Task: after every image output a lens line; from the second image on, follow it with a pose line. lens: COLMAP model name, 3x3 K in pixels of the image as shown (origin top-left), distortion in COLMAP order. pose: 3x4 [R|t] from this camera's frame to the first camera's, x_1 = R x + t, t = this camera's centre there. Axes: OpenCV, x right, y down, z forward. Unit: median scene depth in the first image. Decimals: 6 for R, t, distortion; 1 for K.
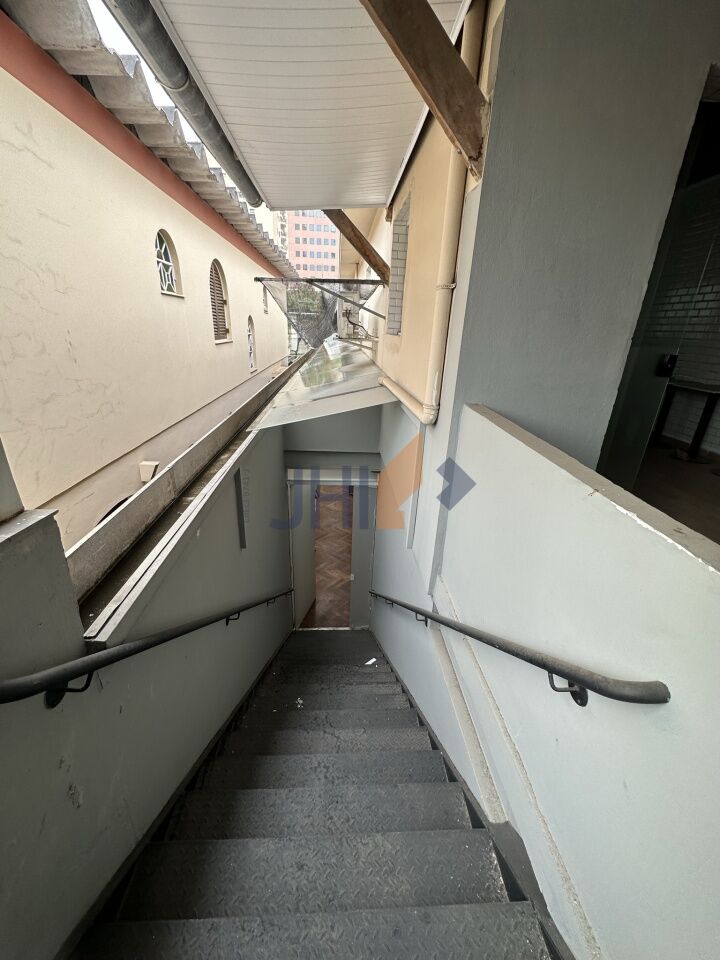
lens RADIAL K [[381.5, 0, 360.5], [0, 381.5, 479.9], [0, 0, 1]] dist [-0.002411, 0.000561]
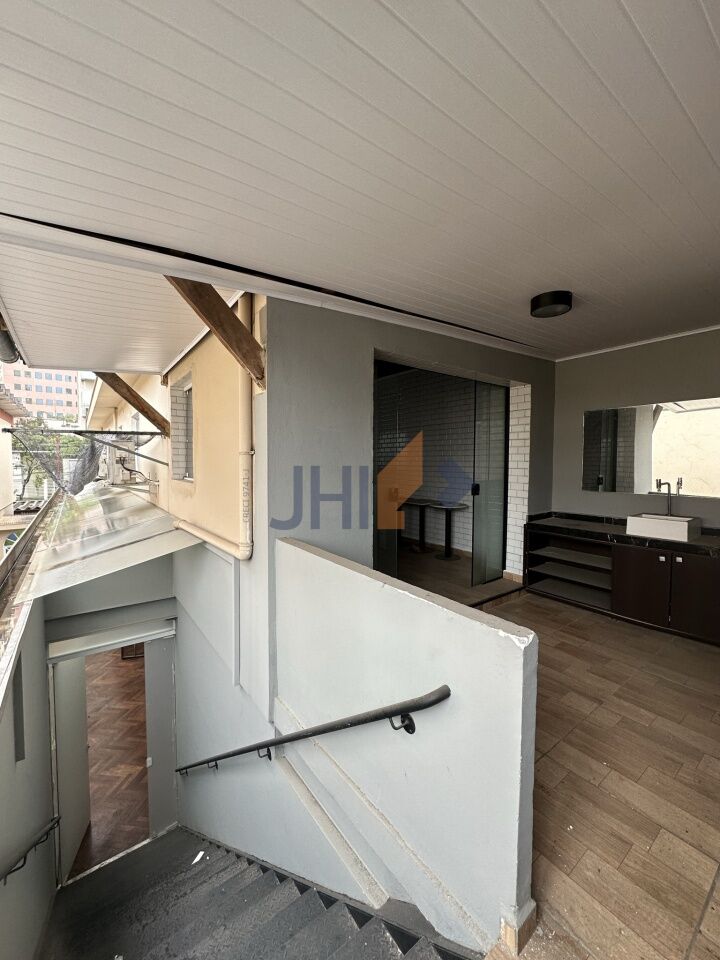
lens RADIAL K [[381.5, 0, 360.3], [0, 381.5, 480.2], [0, 0, 1]] dist [-0.002411, 0.000561]
pose [[0.833143, -0.059980, 0.549795, -0.147452], [0.231923, 0.940362, -0.248860, -0.002742], [-0.502080, 0.334847, 0.797367, -0.173571]]
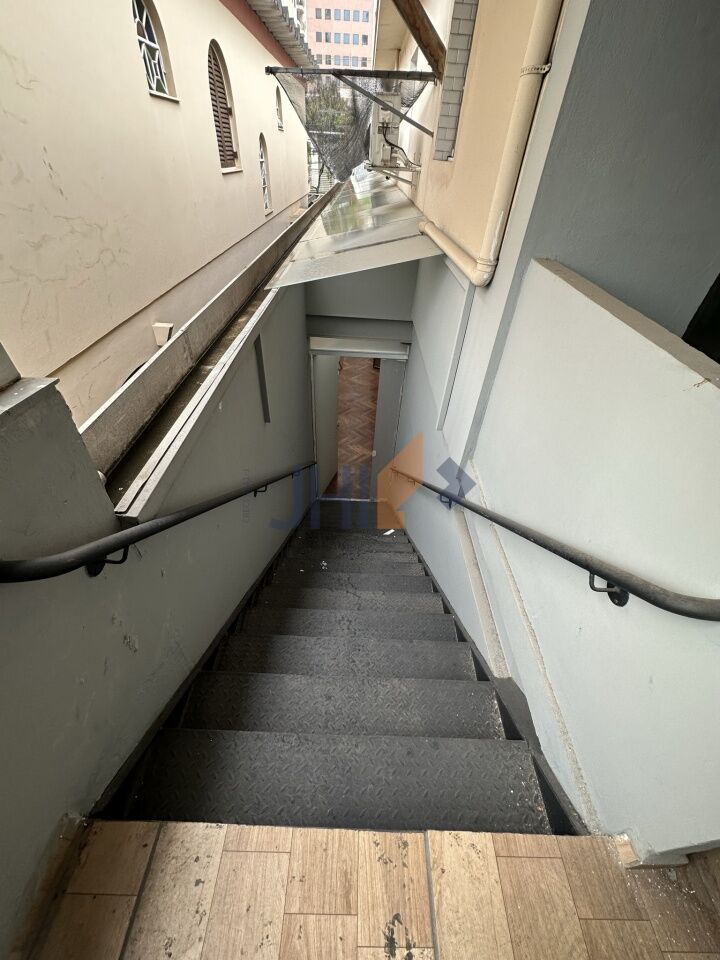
lens RADIAL K [[381.5, 0, 360.0], [0, 381.5, 479.6], [0, 0, 1]] dist [-0.002411, 0.000561]
pose [[0.997580, 0.052037, -0.046103, -0.023340], [-0.034600, 0.946789, 0.319988, -0.002010], [0.060301, -0.317619, 0.946299, 0.059116]]
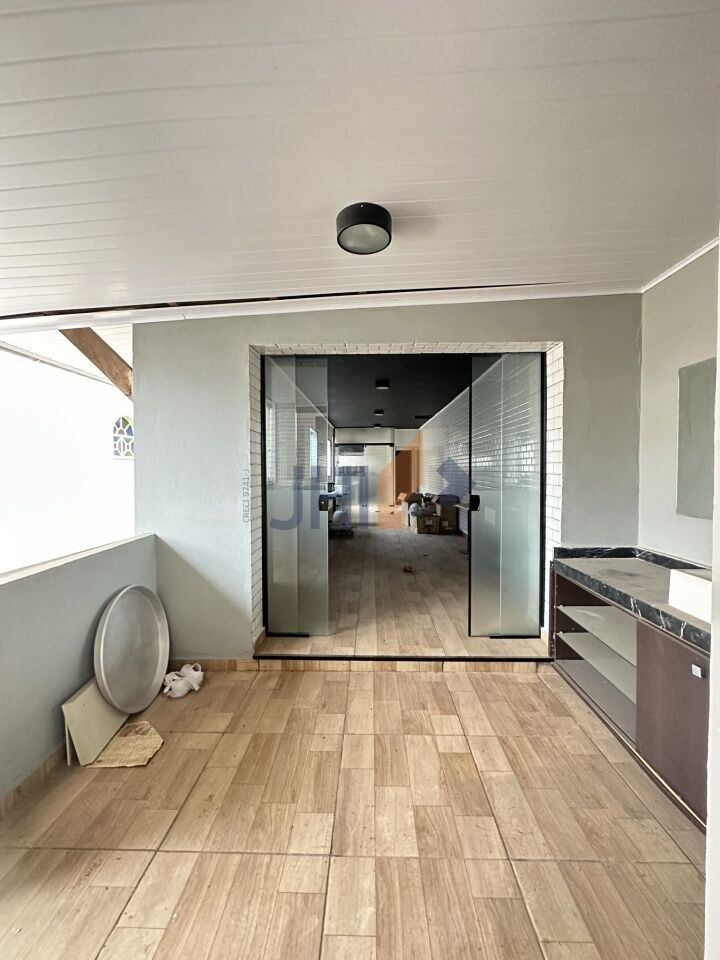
lens RADIAL K [[381.5, 0, 356.0], [0, 381.5, 481.3], [0, 0, 1]] dist [-0.002411, 0.000561]
pose [[0.995472, -0.036864, -0.087617, 0.996470], [0.004110, 0.937568, -0.347777, 0.096196], [0.094967, 0.345842, 0.933474, -0.270395]]
